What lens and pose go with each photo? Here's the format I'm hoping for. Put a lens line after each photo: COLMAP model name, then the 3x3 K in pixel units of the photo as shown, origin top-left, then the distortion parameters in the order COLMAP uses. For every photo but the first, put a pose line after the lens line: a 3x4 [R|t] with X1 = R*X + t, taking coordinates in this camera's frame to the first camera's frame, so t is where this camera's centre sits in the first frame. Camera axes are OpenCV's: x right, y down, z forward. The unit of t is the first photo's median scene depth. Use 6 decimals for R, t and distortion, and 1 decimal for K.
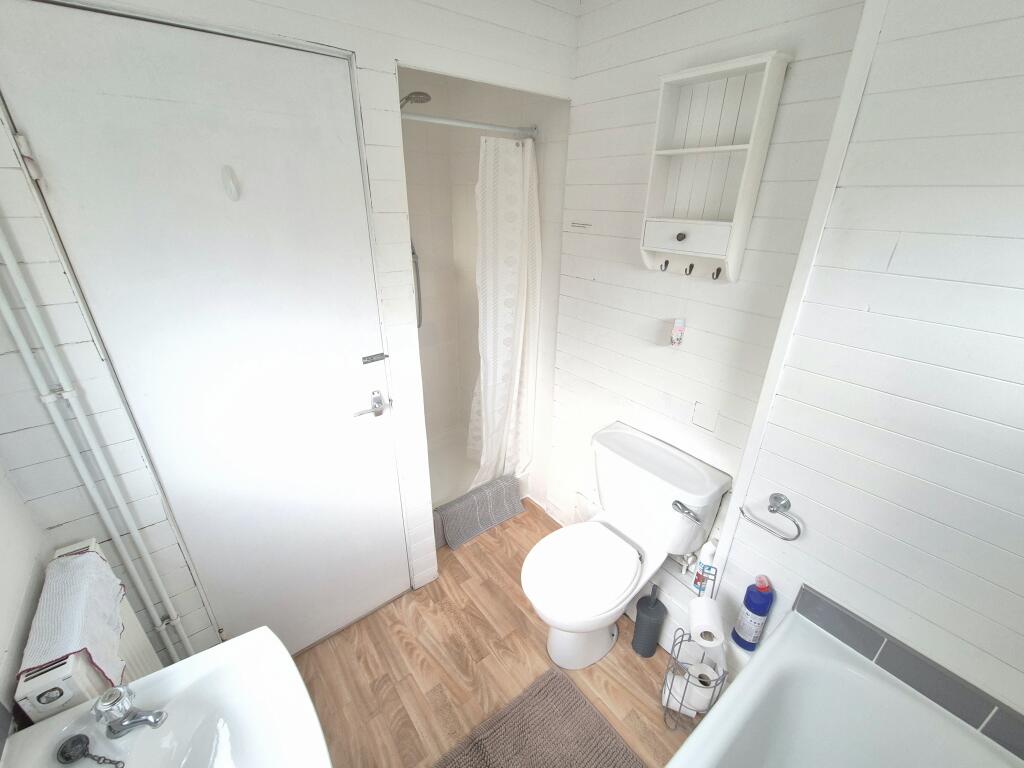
lens RADIAL K [[420.0, 0, 514.0], [0, 420.0, 383.3], [0, 0, 1]] dist [-0.000284, -0.000884]
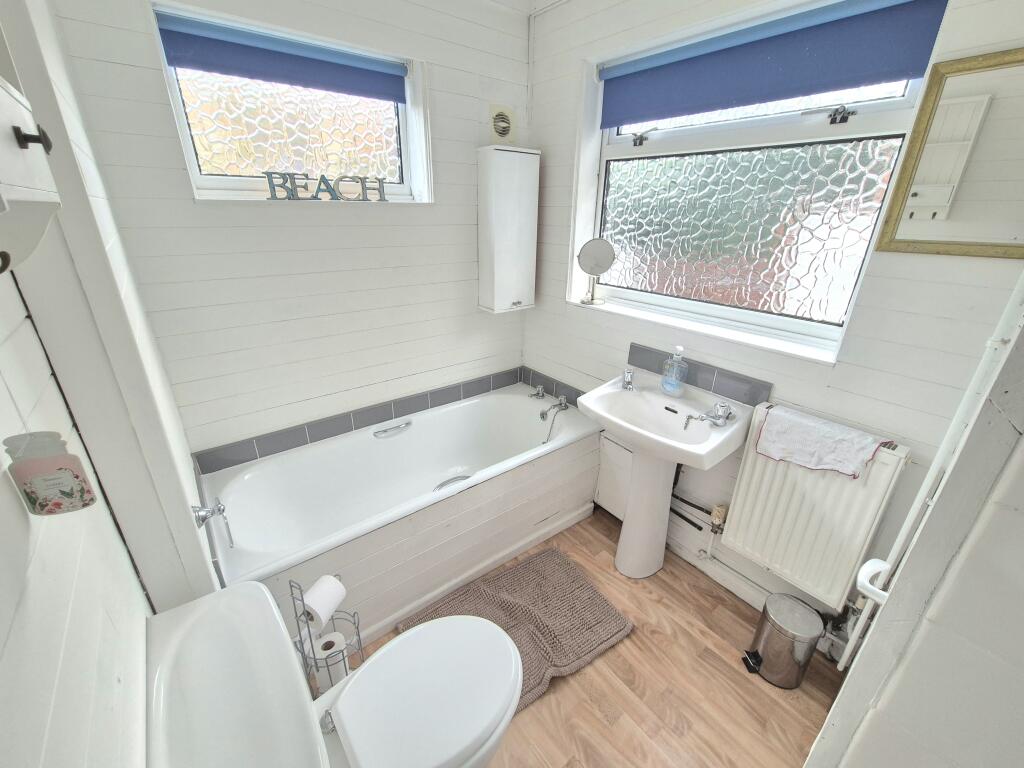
lens RADIAL K [[420.0, 0, 509.4], [0, 420.0, 383.6], [0, 0, 1]] dist [-0.000284, -0.000884]
pose [[-0.999548, -0.027005, -0.013223, 0.055441], [-0.028191, 0.688669, 0.724528, -0.343930], [-0.010460, 0.724573, -0.689119, 1.018606]]
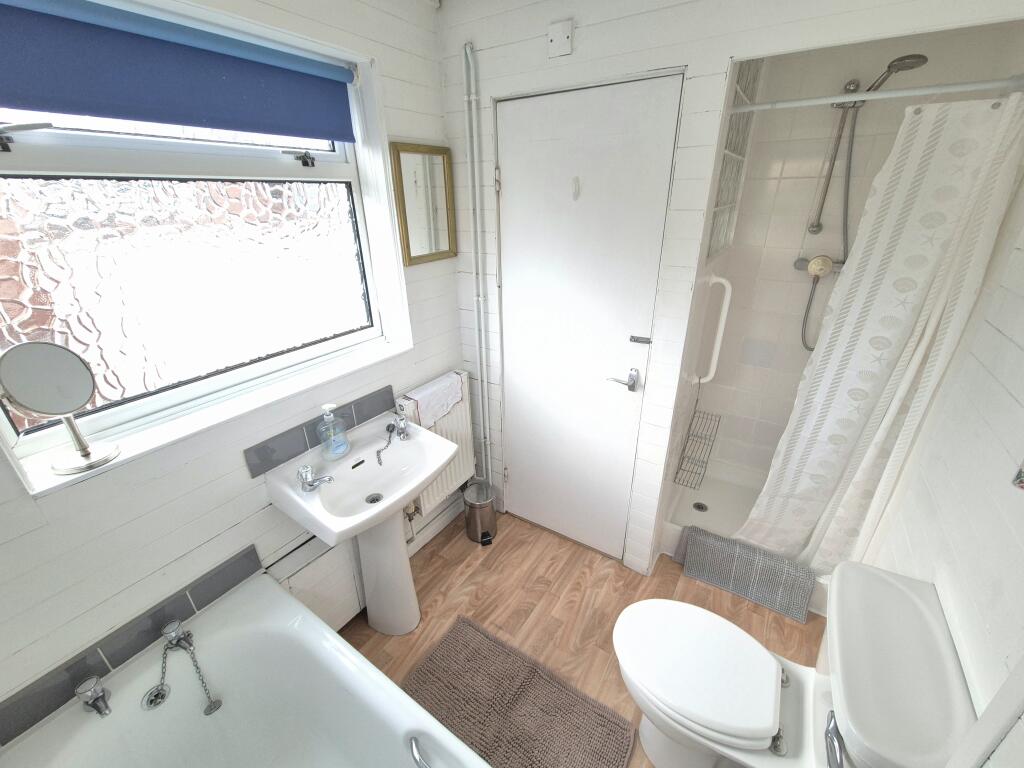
lens RADIAL K [[420.0, 0, 511.3], [0, 420.0, 383.6], [0, 0, 1]] dist [-0.000284, -0.000884]
pose [[0.315348, 0.367281, -0.875020, 0.506875], [-0.368575, 0.897083, 0.243711, -0.087998], [0.874476, 0.245656, 0.418264, 0.223146]]
